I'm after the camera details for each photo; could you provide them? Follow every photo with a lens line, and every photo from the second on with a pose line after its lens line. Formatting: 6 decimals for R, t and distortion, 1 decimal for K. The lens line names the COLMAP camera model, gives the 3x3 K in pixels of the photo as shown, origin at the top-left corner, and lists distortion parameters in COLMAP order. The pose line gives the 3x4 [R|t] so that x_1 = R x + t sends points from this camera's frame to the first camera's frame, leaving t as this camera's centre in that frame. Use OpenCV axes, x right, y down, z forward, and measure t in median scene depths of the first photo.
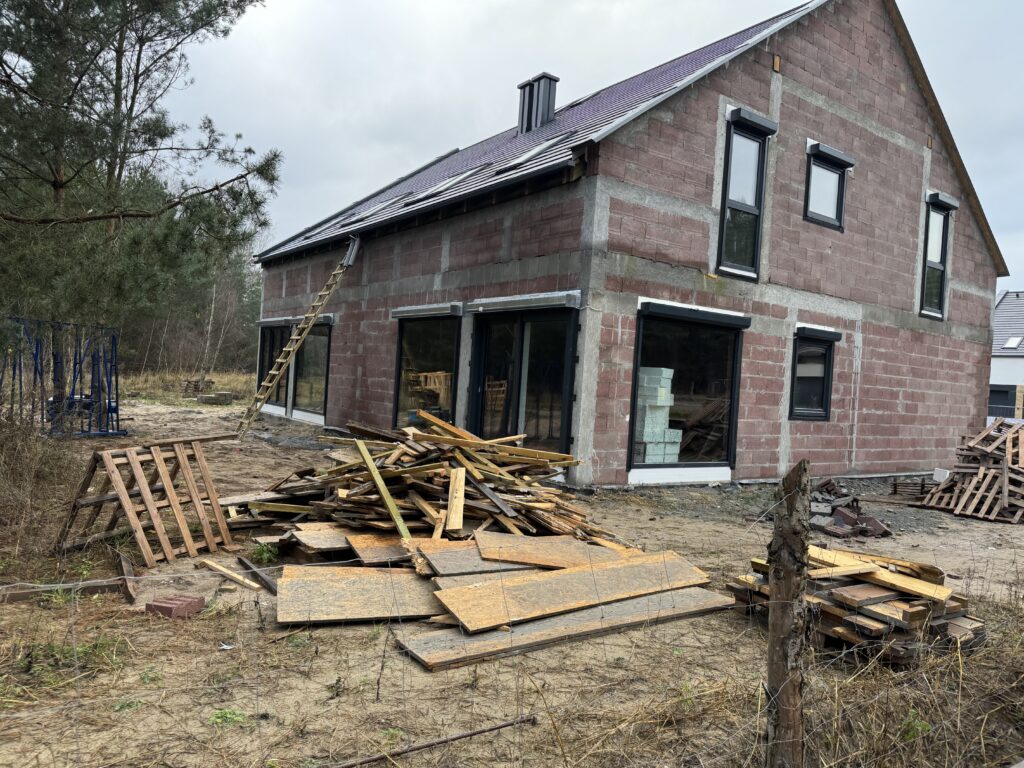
lens RADIAL K [[701.5, 0, 512.0], [0, 701.5, 384.0], [0, 0, 1]] dist [-0.039416, -0.002300]
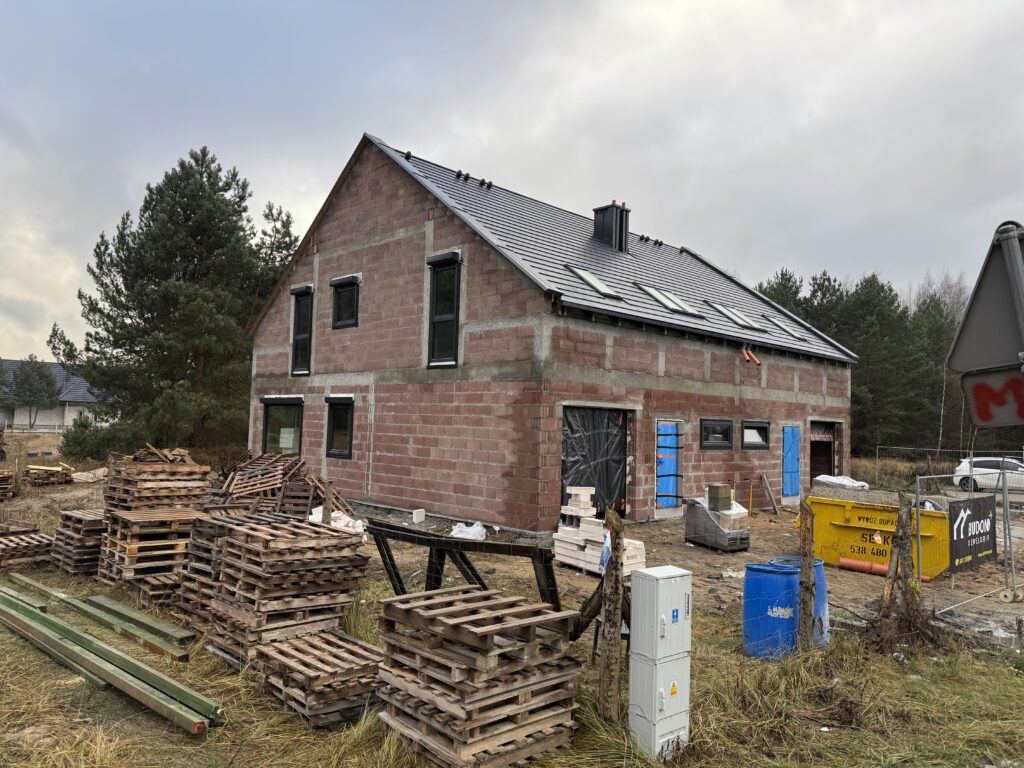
lens RADIAL K [[694.0, 0, 512.0], [0, 694.0, 384.0], [0, 0, 1]] dist [0.002821, 0.000019]
pose [[0.220709, -0.119709, -0.967966, 1.793498], [-0.028578, 0.991220, -0.129101, 0.069781], [0.974921, 0.056156, 0.215350, 0.945558]]
